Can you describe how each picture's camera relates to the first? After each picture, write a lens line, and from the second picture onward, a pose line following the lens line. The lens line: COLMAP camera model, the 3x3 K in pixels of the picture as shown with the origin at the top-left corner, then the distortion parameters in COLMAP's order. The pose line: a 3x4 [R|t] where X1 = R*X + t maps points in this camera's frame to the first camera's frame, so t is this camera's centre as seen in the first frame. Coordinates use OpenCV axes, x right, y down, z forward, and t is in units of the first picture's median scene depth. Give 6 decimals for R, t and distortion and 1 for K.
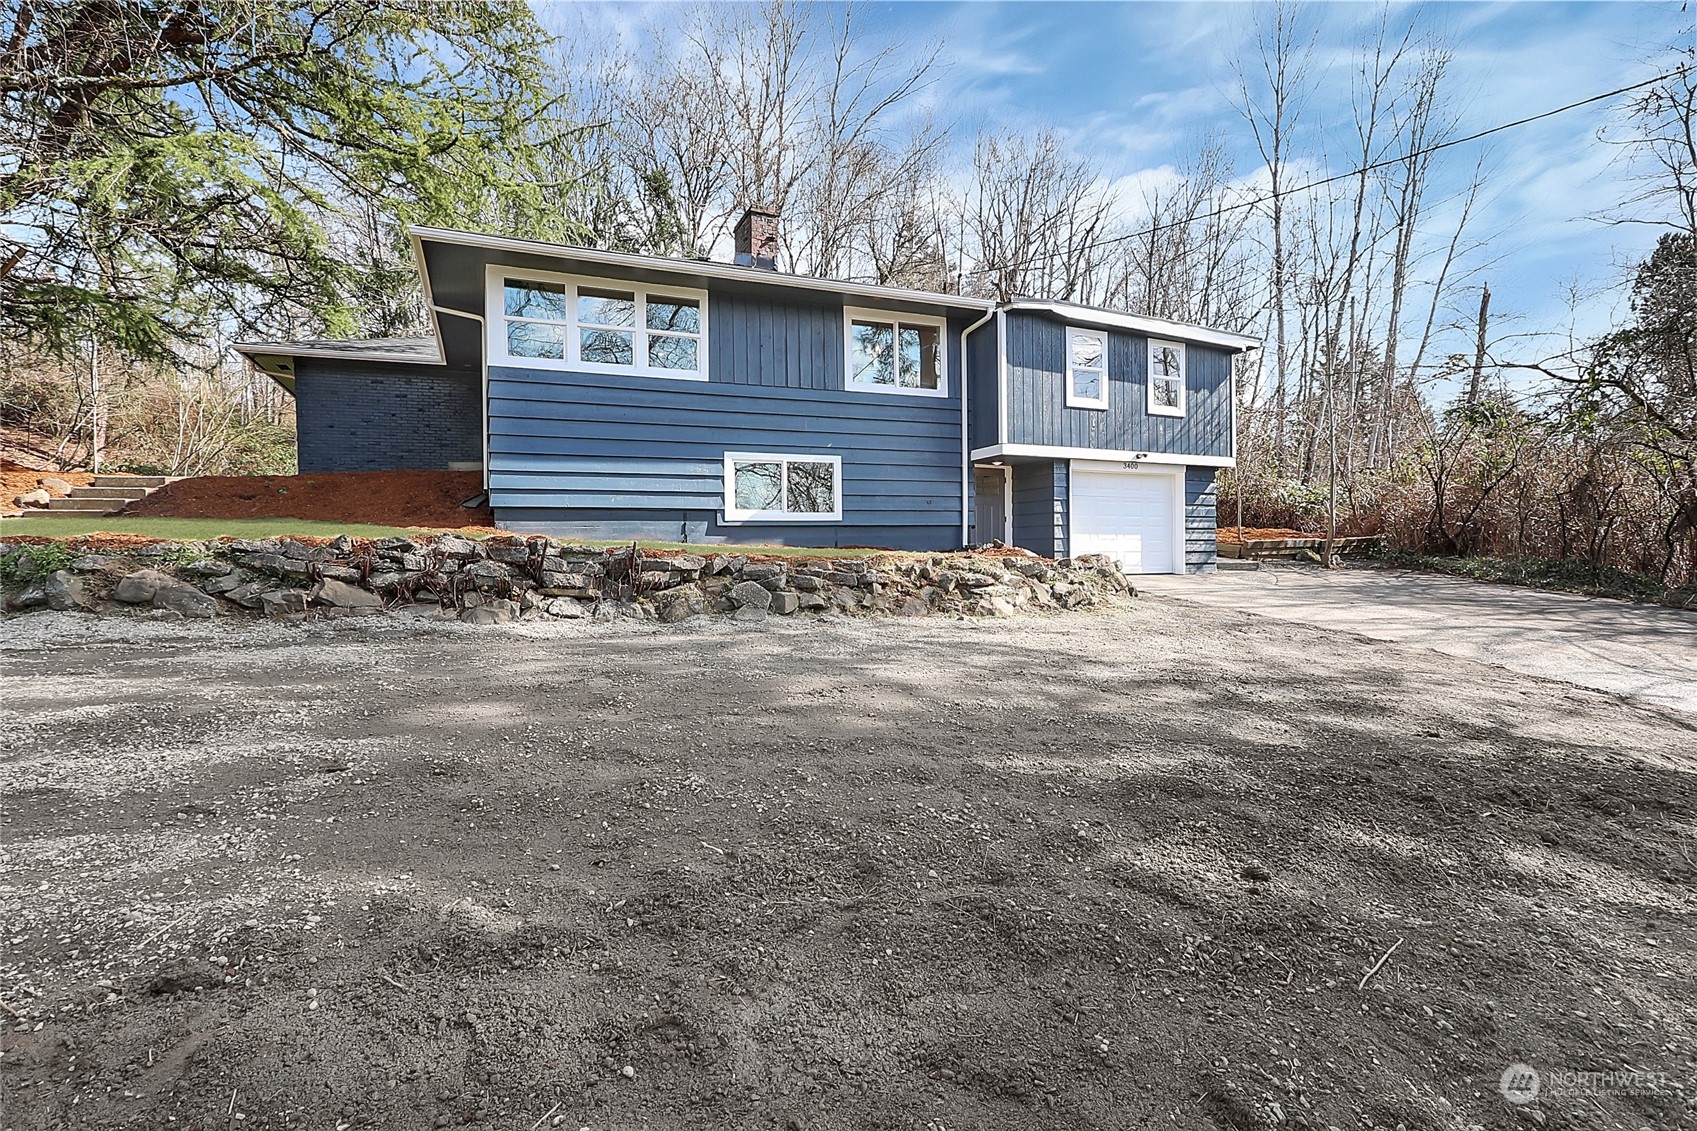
lens RADIAL K [[829.2, 0, 848.5], [0, 829.2, 565.5], [0, 0, 1]] dist [-0.015204, 0.000048]
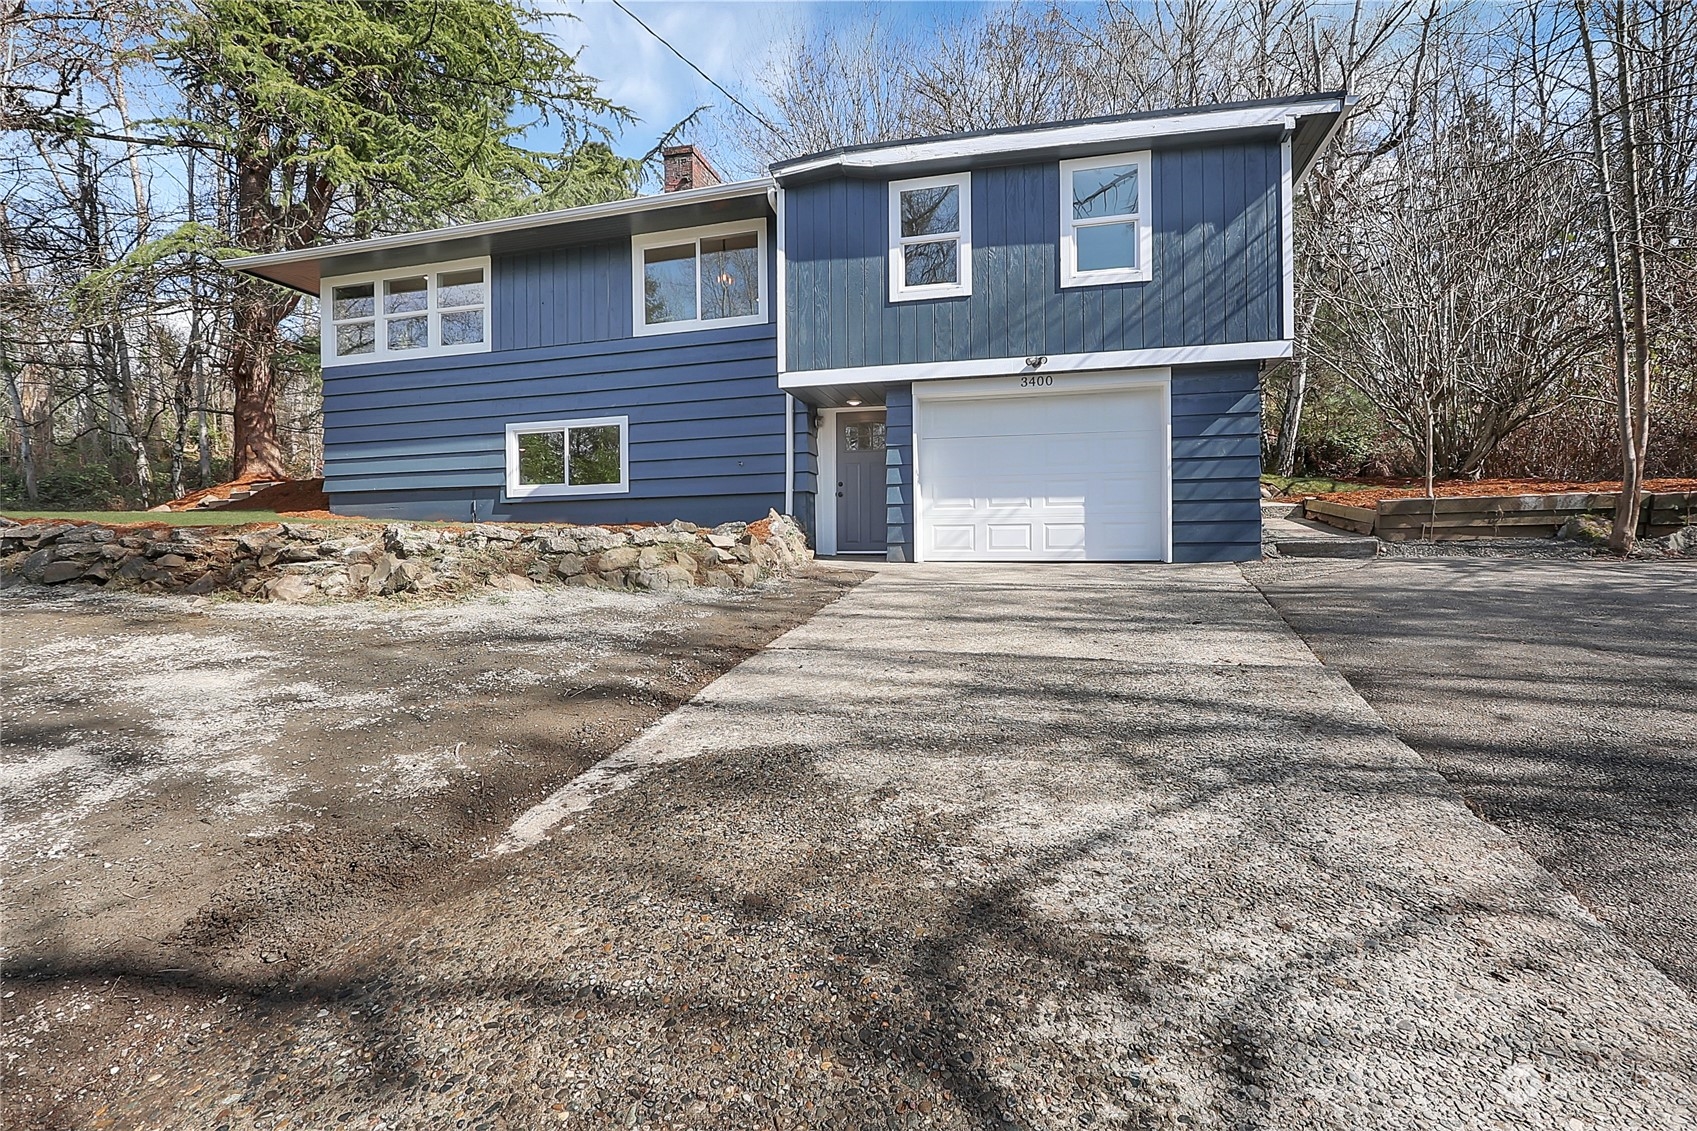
lens RADIAL K [[829.2, 0, 848.5], [0, 829.2, 565.5], [0, 0, 1]] dist [-0.015204, 0.000048]
pose [[0.758428, 0.010144, -0.651678, 0.709550], [-0.009716, 0.999944, 0.004257, 0.014381], [0.651685, 0.003103, 0.758483, 0.509062]]
